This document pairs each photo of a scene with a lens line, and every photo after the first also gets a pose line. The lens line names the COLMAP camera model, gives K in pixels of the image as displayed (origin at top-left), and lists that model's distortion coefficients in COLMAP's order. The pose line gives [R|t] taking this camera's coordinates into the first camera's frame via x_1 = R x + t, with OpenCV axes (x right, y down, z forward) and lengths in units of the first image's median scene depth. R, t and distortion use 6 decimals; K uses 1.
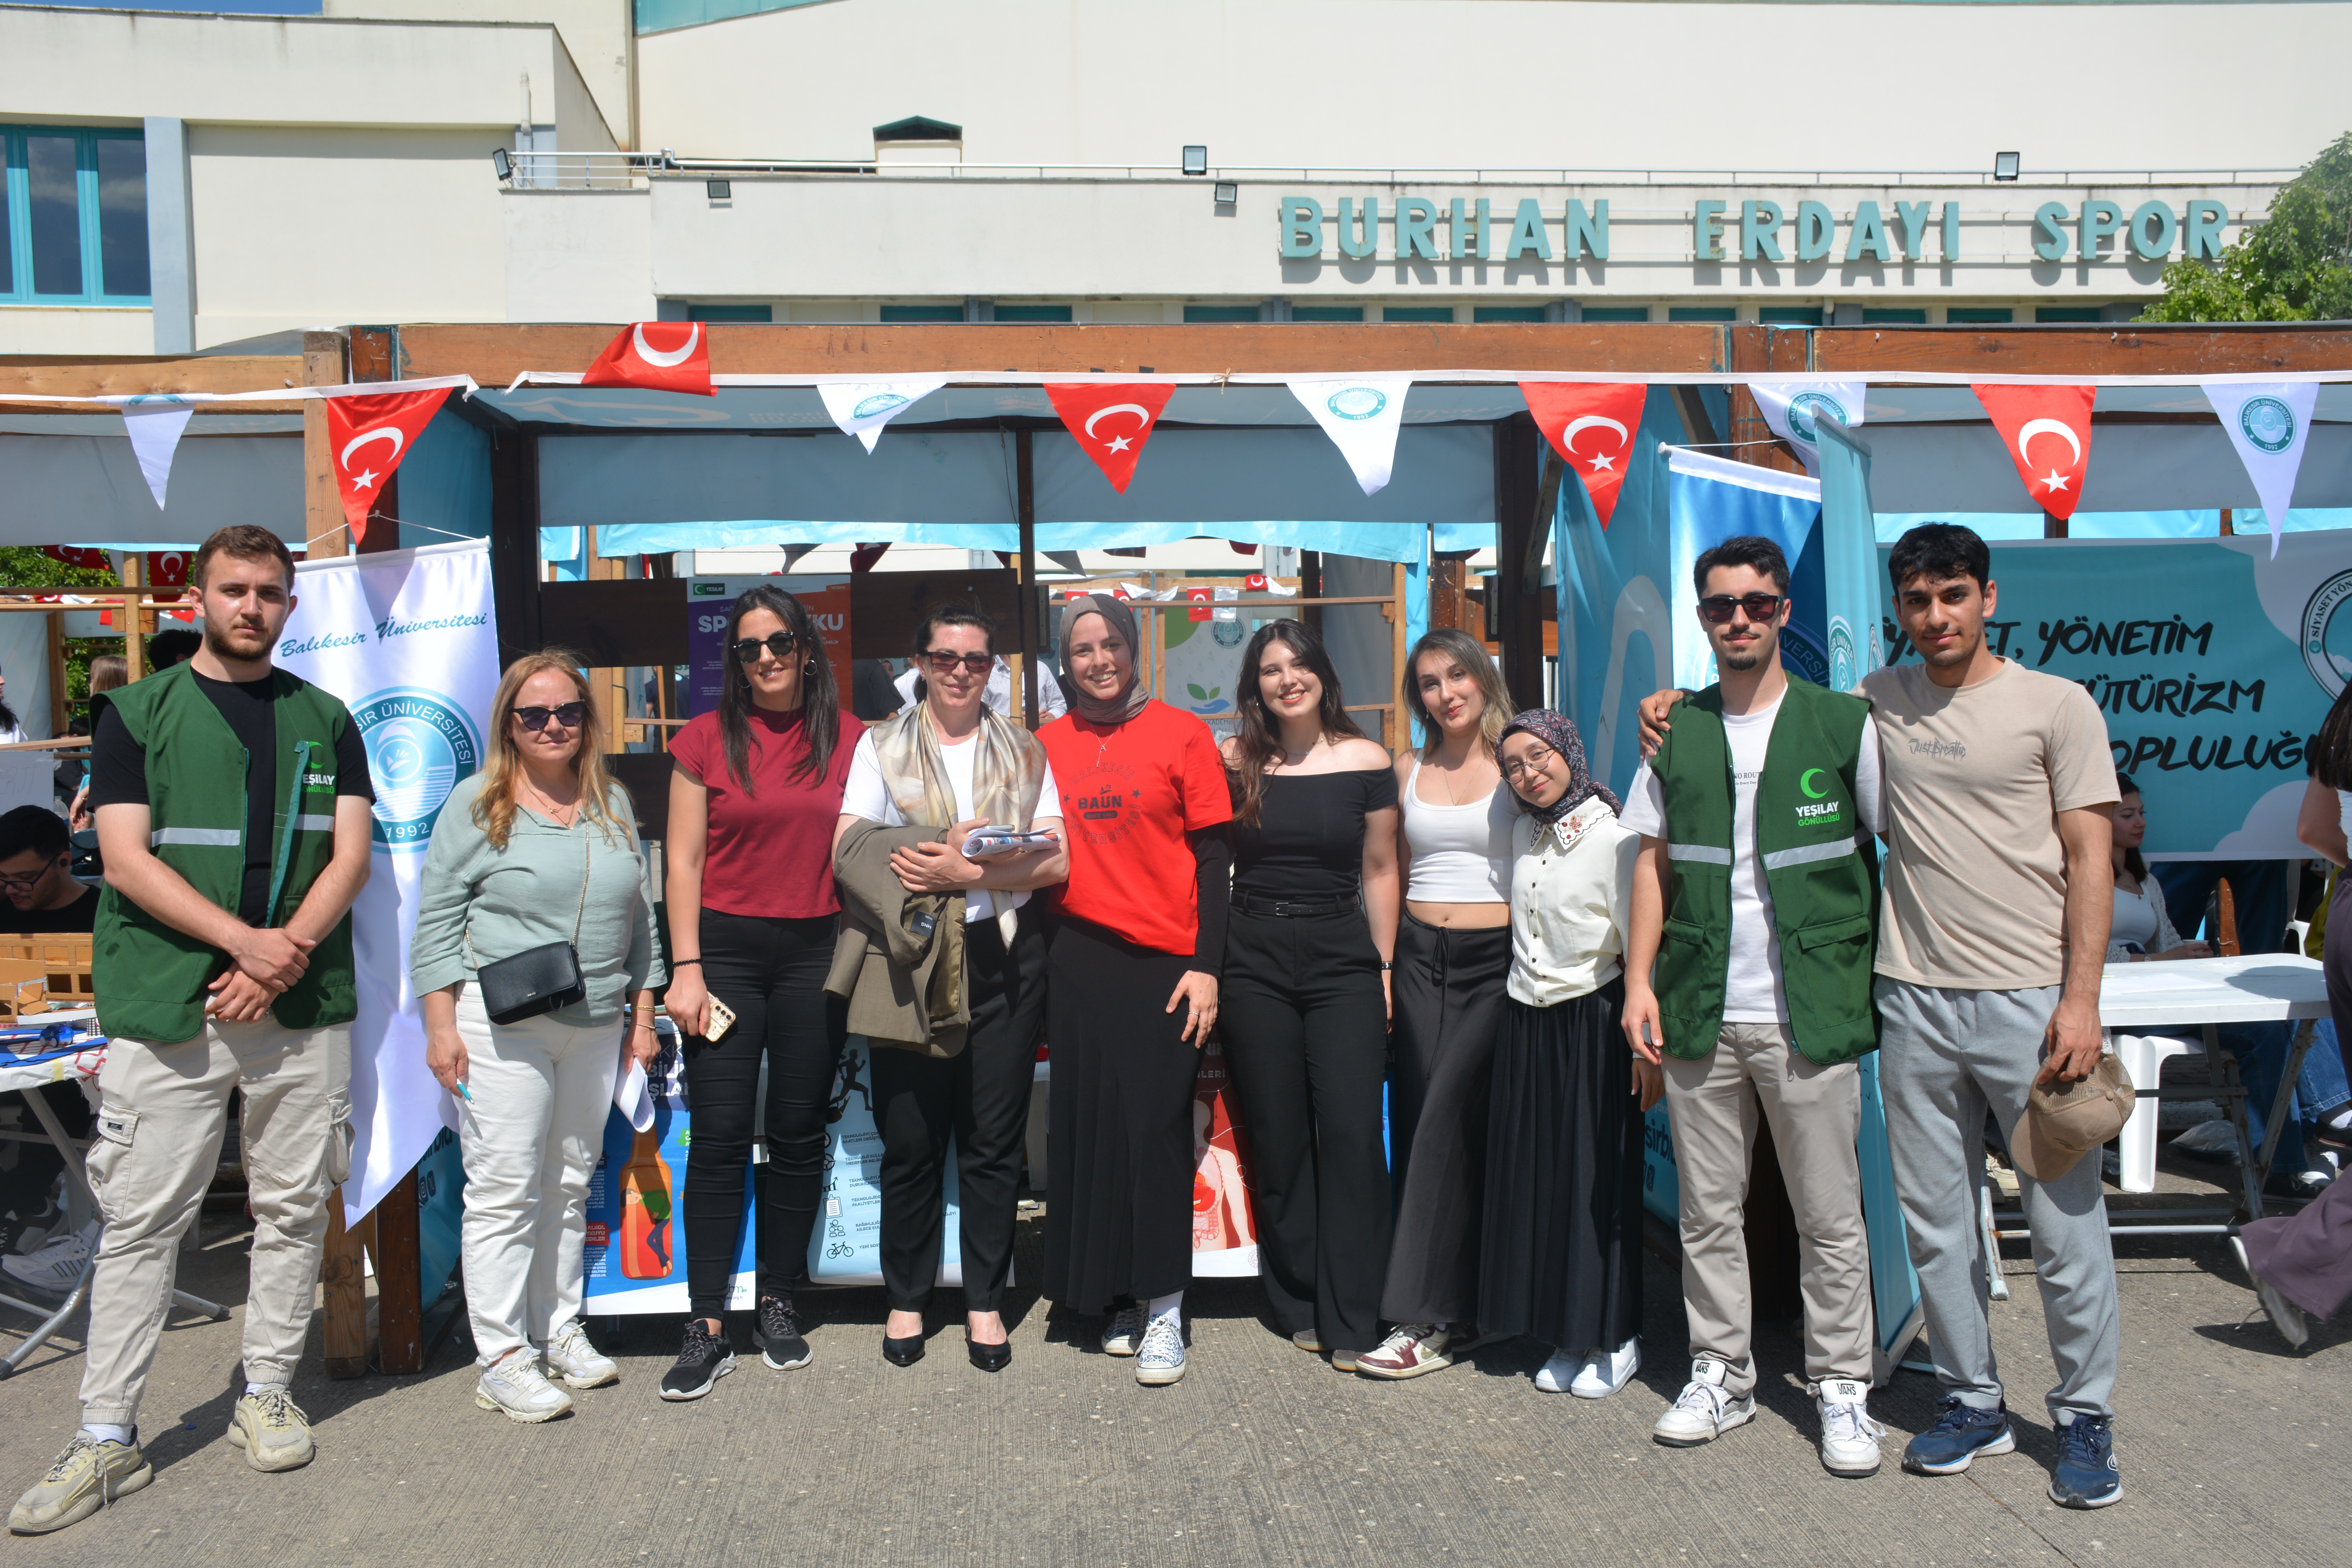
lens RADIAL K [[2494.5, 0, 1167.0], [0, 2494.5, 799.2], [0, 0, 1]] dist [0.023195, 0.000000]
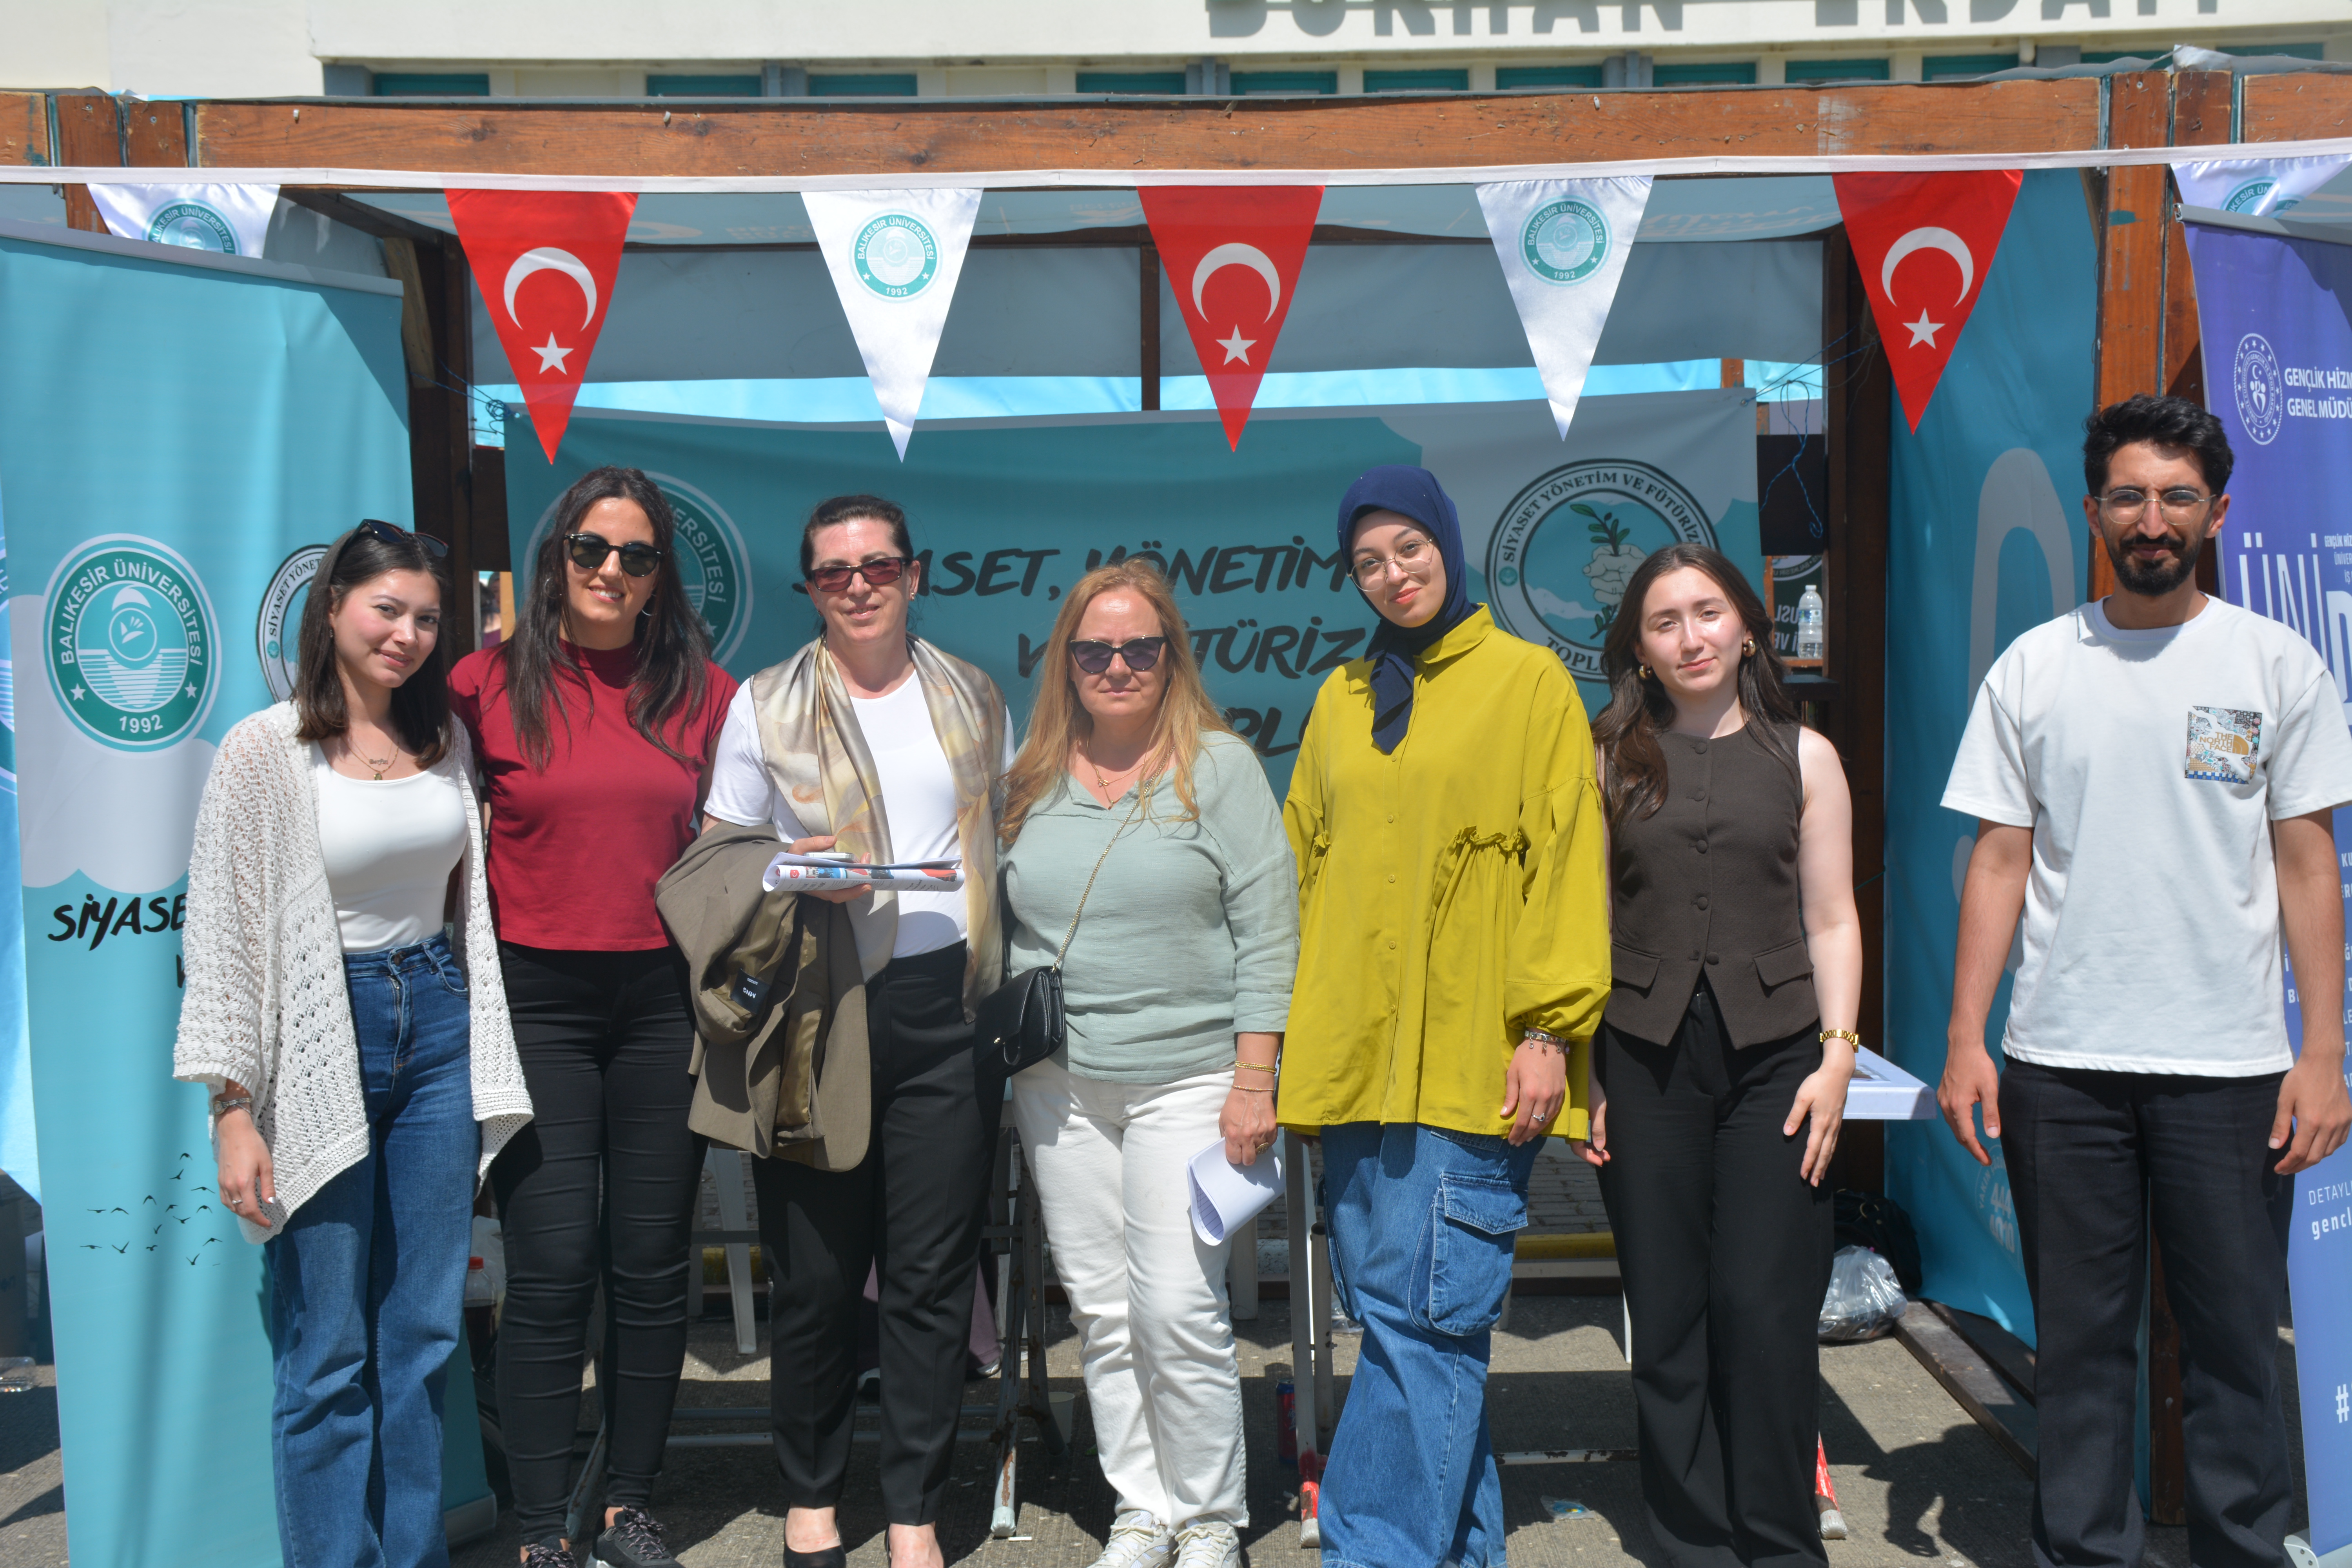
lens RADIAL K [[3525.6, 0, 1180.7], [0, 3525.6, 794.8], [0, 0, 1]] dist [0.276499, 0.000000]
pose [[0.997424, 0.001692, -0.071718, 0.108863], [-0.001303, 0.999984, 0.005466, -0.001682], [0.071726, -0.005359, 0.997410, 0.009338]]
